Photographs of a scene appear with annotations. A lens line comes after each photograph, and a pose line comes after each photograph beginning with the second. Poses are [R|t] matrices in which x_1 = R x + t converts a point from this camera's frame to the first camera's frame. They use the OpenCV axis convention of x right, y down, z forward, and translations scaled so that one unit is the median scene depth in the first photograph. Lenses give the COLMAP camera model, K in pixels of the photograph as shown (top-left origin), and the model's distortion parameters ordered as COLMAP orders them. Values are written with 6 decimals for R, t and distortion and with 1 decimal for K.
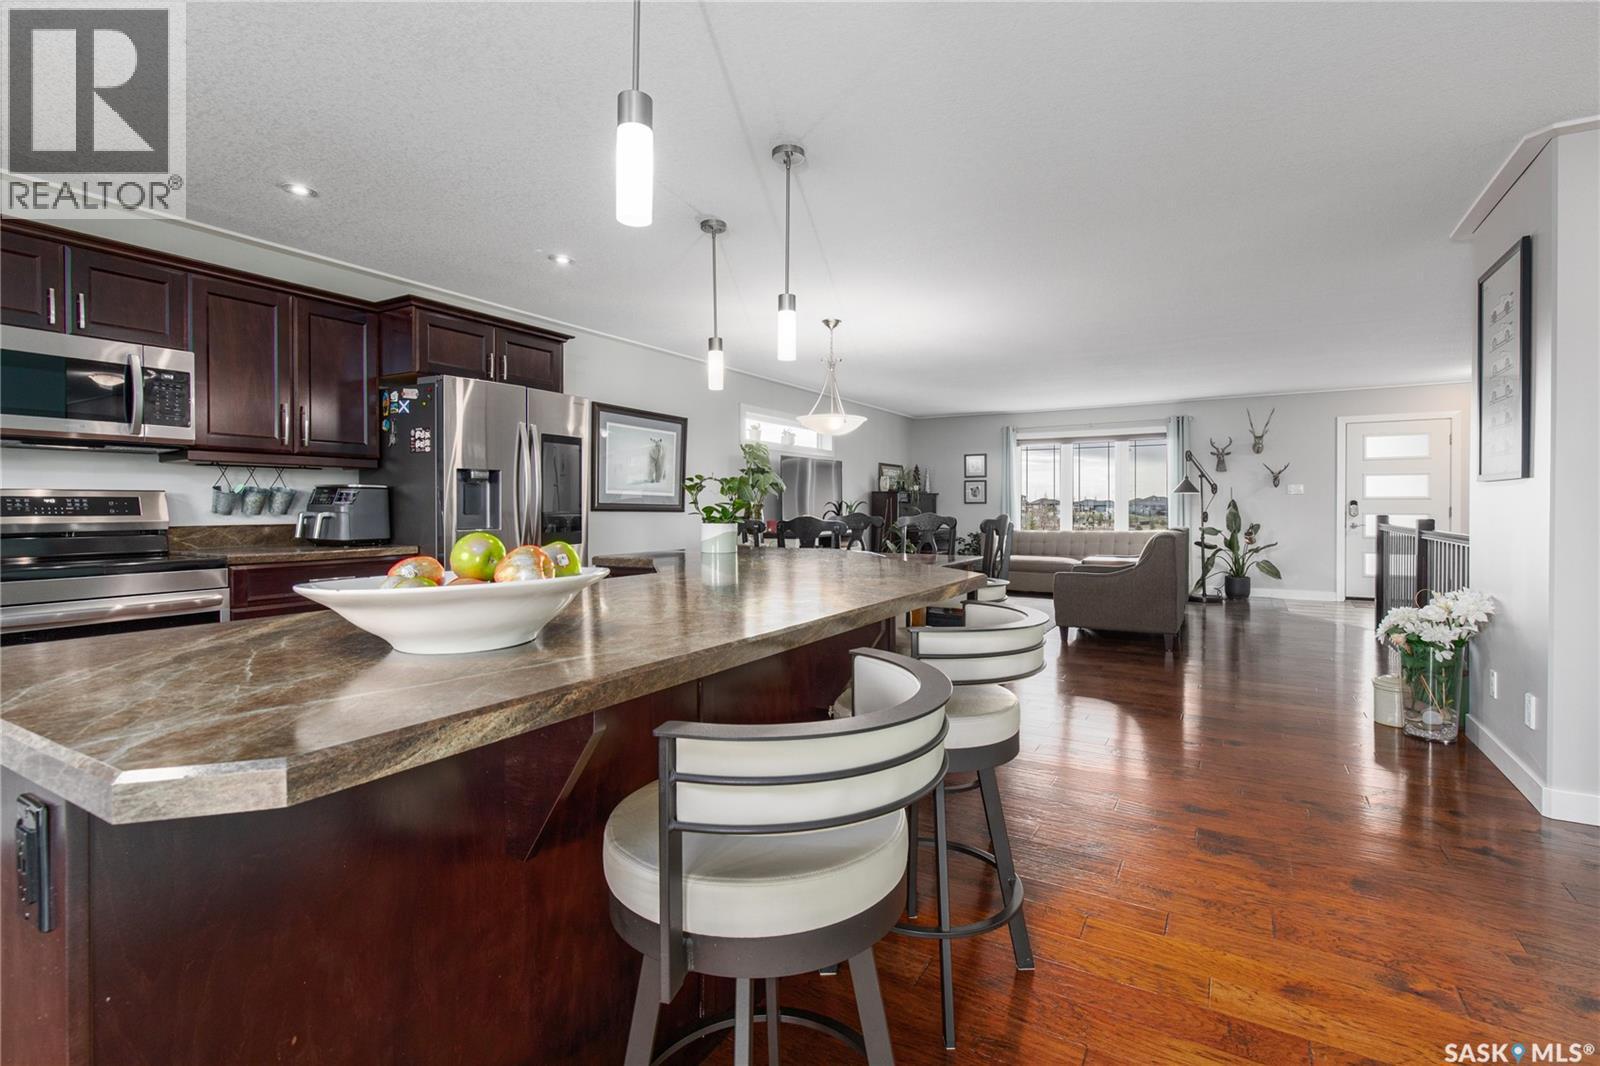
lens RADIAL K [[725.8, 0, 803.7], [0, 725.8, 511.4], [0, 0, 1]] dist [0.001988, 0.000415]
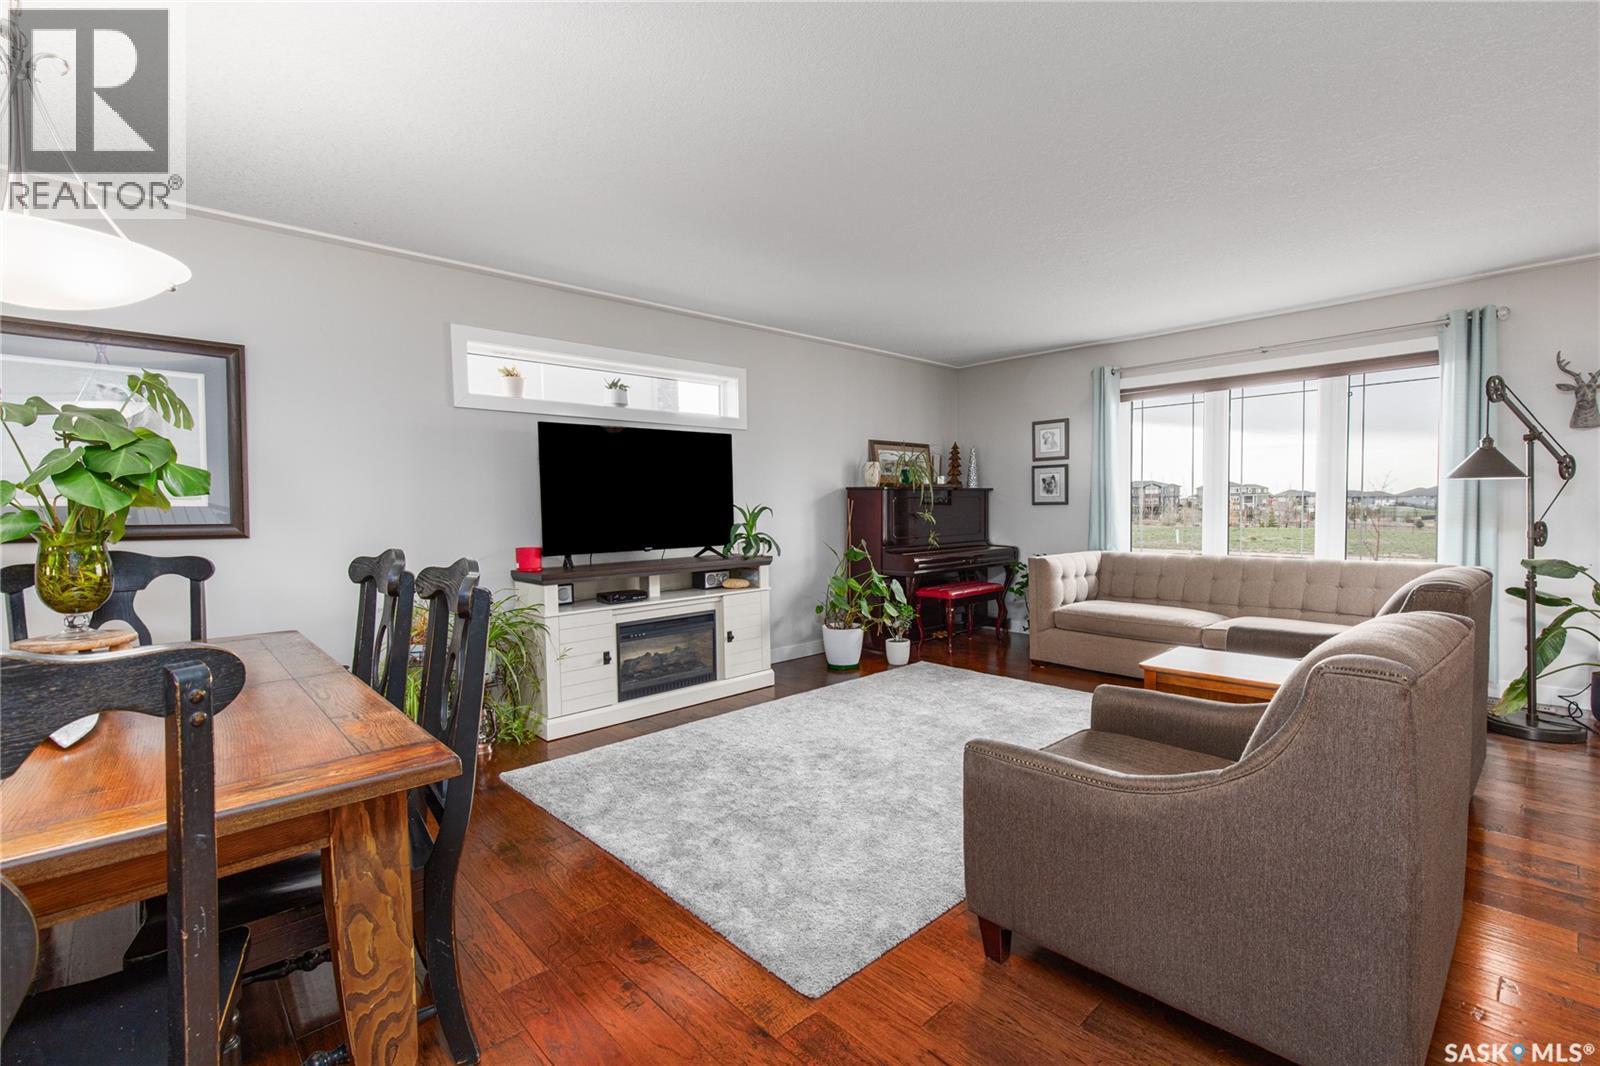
lens RADIAL K [[737.3, 0, 800.0], [0, 737.3, 533.0], [0, 0, 1]] dist [0.000191, 0.000244]
pose [[0.964459, -0.002107, -0.264226, 0.238205], [0.010787, 0.999449, 0.031405, -0.010737], [0.264014, -0.033139, 0.963949, 0.448470]]
